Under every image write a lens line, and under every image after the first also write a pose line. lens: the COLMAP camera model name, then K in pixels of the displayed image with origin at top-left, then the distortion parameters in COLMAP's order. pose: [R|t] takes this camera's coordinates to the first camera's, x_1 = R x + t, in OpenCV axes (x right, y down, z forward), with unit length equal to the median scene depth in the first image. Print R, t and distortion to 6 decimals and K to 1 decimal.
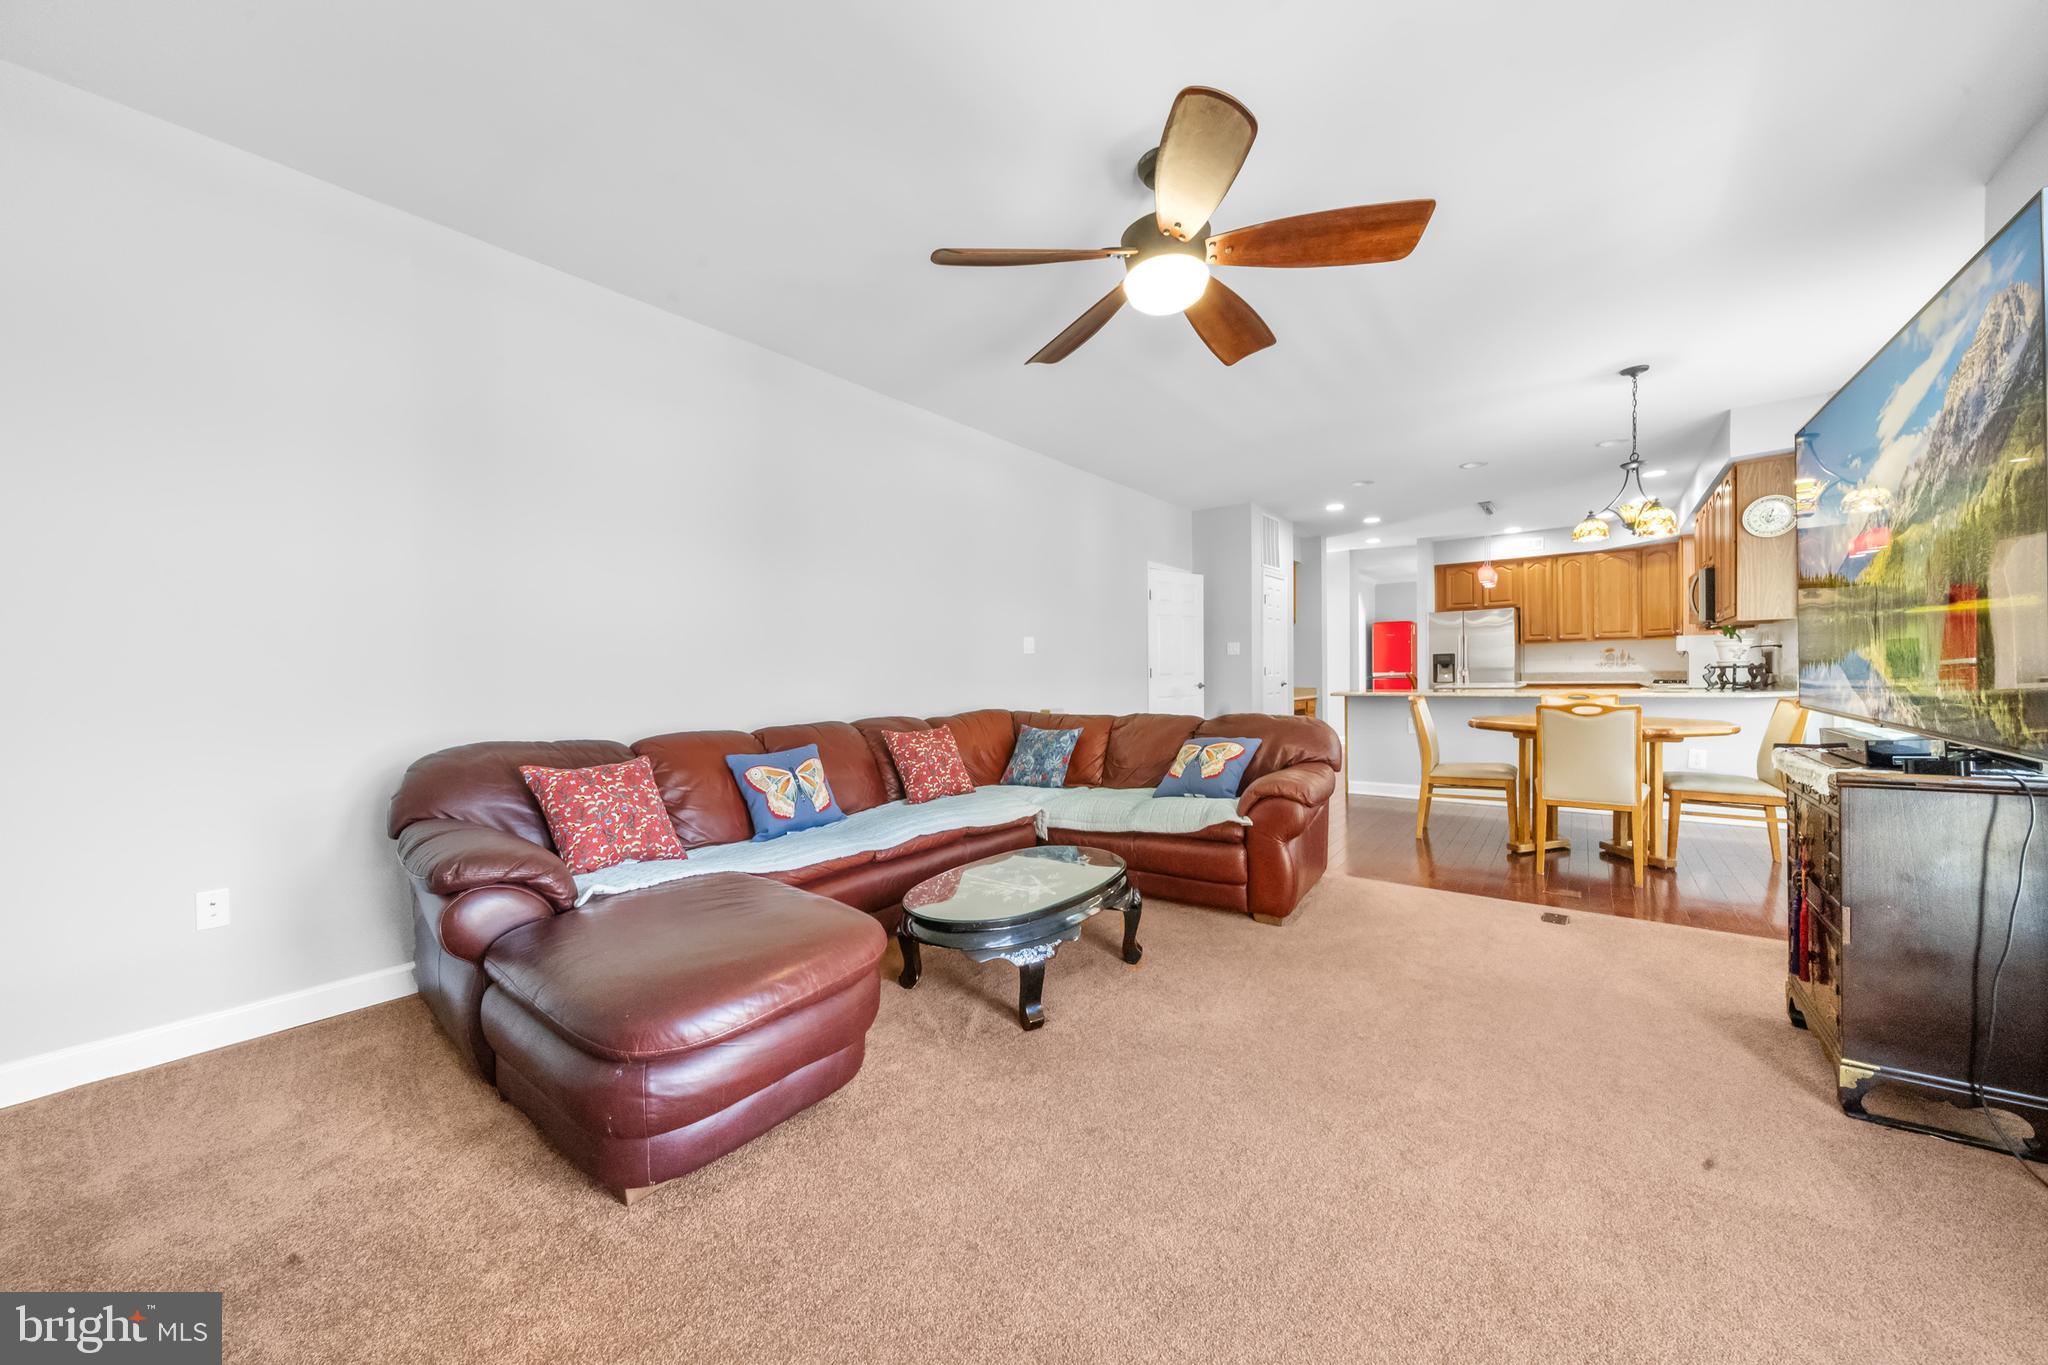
lens RADIAL K [[727.2, 0, 1022.3], [0, 727.2, 696.0], [0, 0, 1]] dist [0.000146, -0.000005]
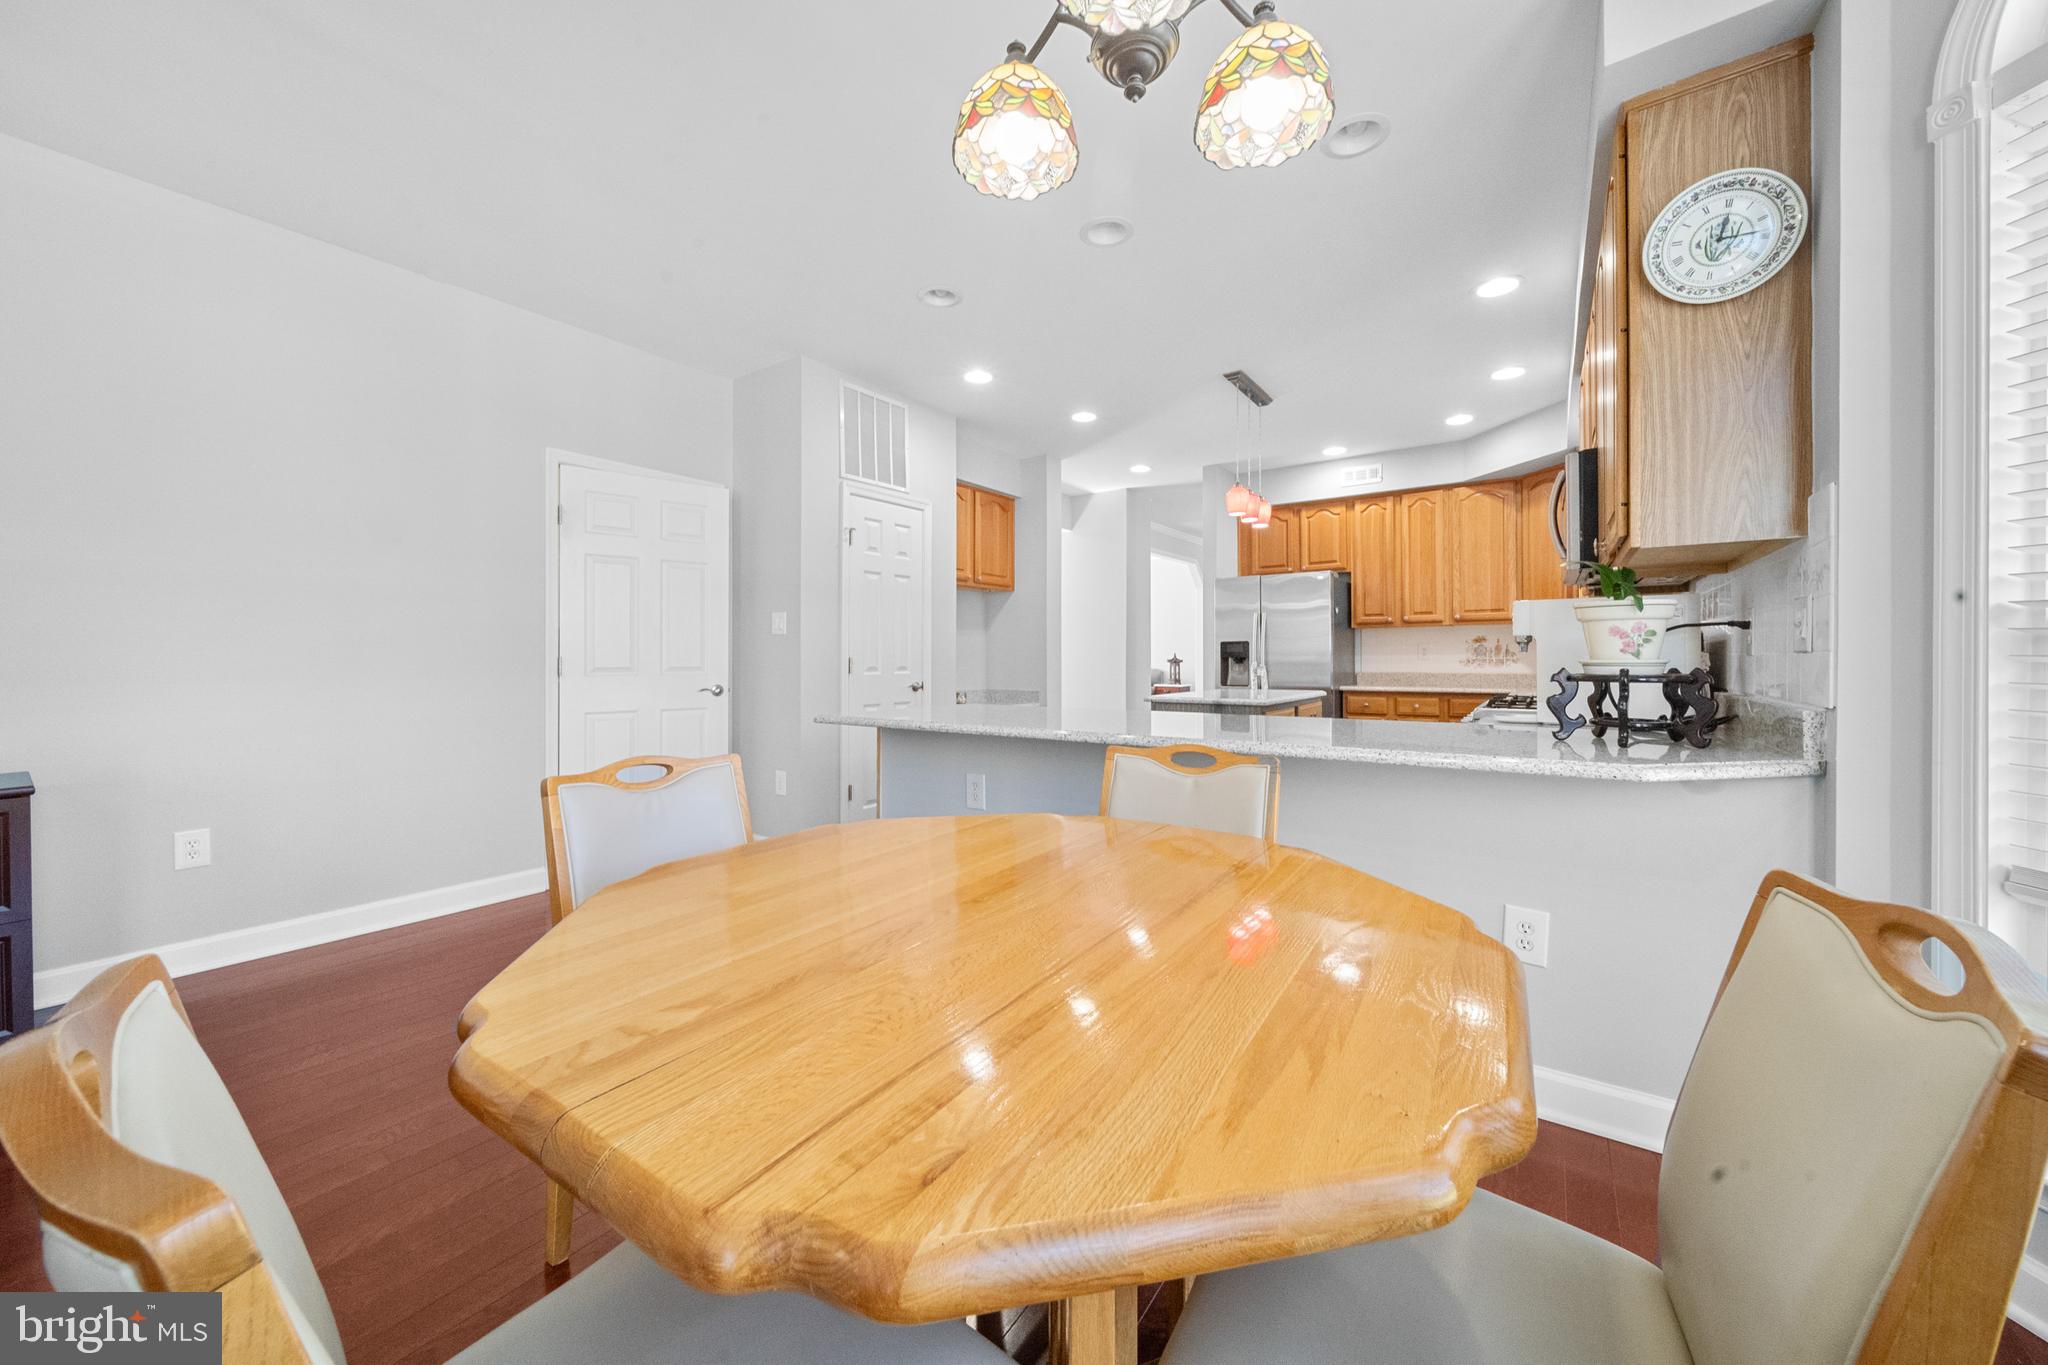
lens RADIAL K [[732.7, 0, 1021.1], [0, 732.7, 676.0], [0, 0, 1]] dist [-0.001956, -0.000350]
pose [[0.999119, 0.013758, 0.039638, 0.577093], [-0.013368, 0.999860, -0.010103, -0.029022], [-0.039771, 0.009565, 0.999163, 0.564033]]
